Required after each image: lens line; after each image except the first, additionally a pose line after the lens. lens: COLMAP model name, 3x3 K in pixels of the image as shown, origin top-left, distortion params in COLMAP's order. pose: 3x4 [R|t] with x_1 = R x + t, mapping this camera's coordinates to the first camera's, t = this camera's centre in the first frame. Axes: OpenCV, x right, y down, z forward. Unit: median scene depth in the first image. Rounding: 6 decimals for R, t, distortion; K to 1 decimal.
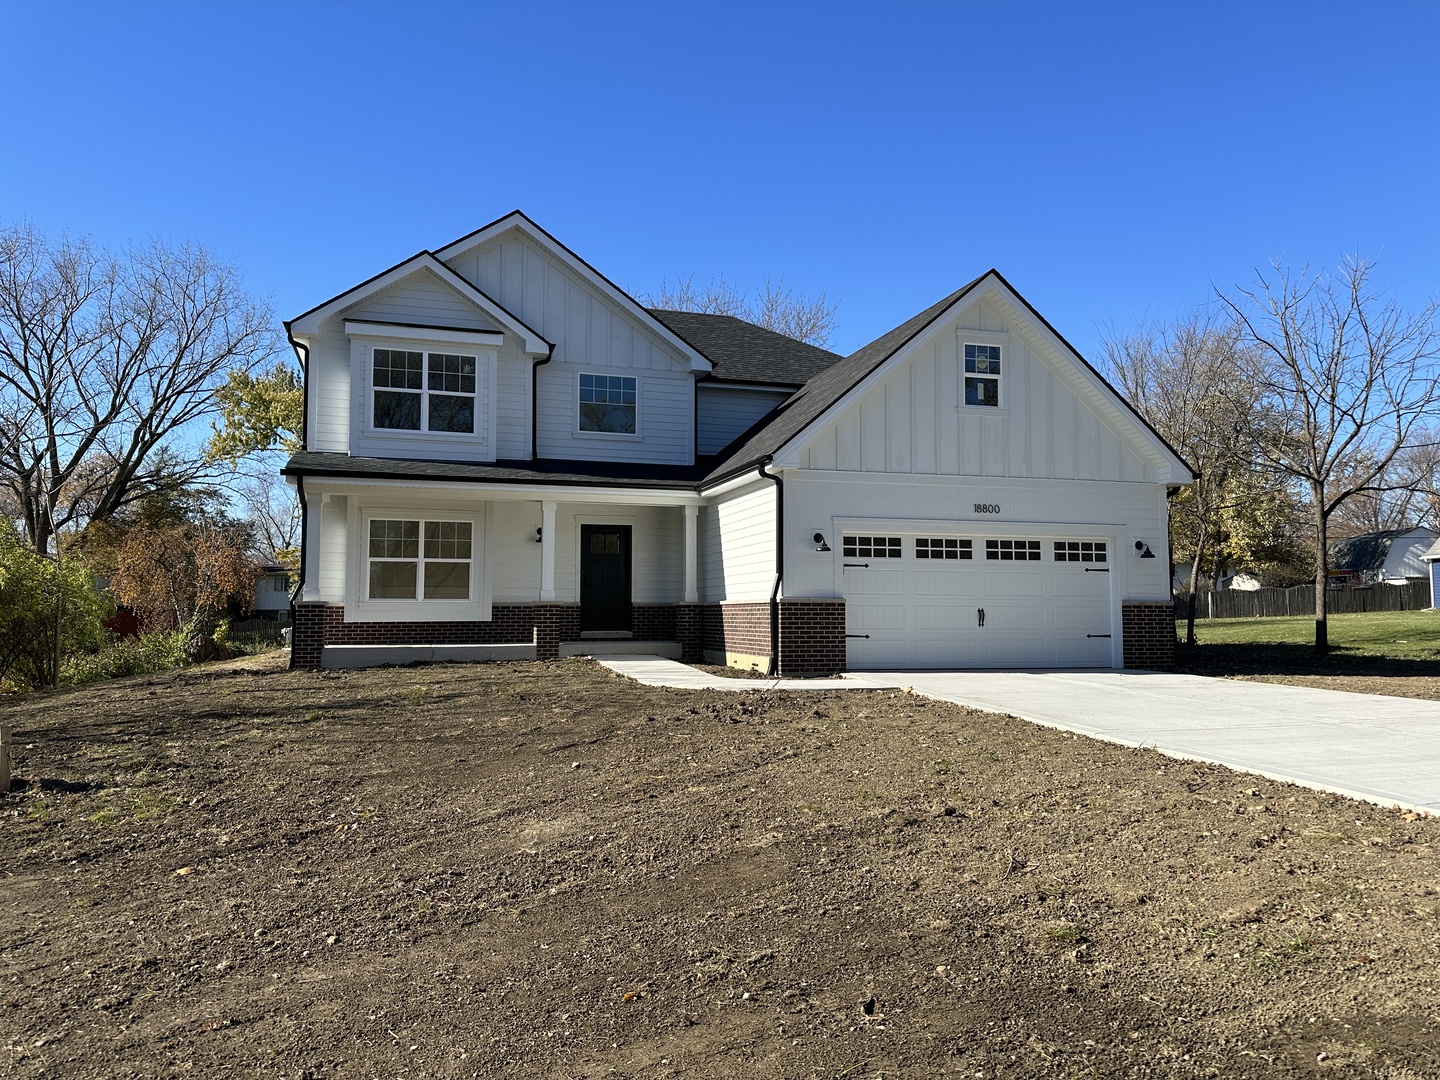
lens RADIAL K [[986.3, 0, 720.0], [0, 986.3, 540.0], [0, 0, 1]] dist [0.157352, -0.242929]
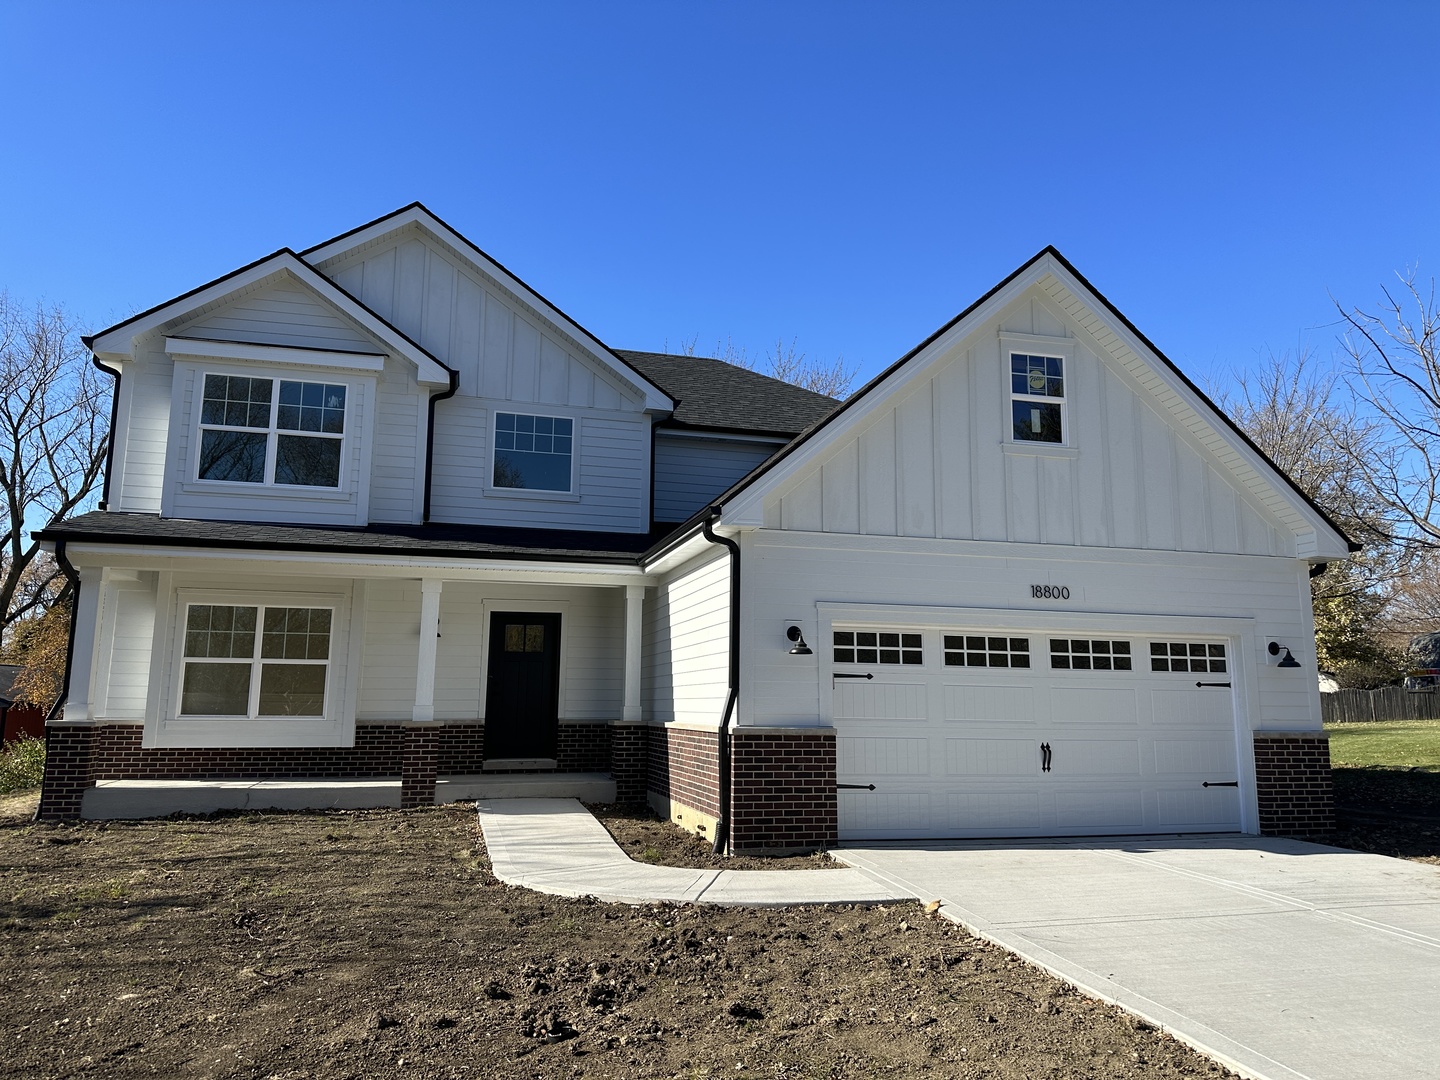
lens RADIAL K [[986.3, 0, 720.0], [0, 986.3, 540.0], [0, 0, 1]] dist [0.157352, -0.242929]
pose [[0.999484, 0.003330, -0.031959, 0.059958], [-0.006148, 0.996059, -0.088475, -0.004794], [0.031539, 0.088626, 0.995566, 0.284971]]
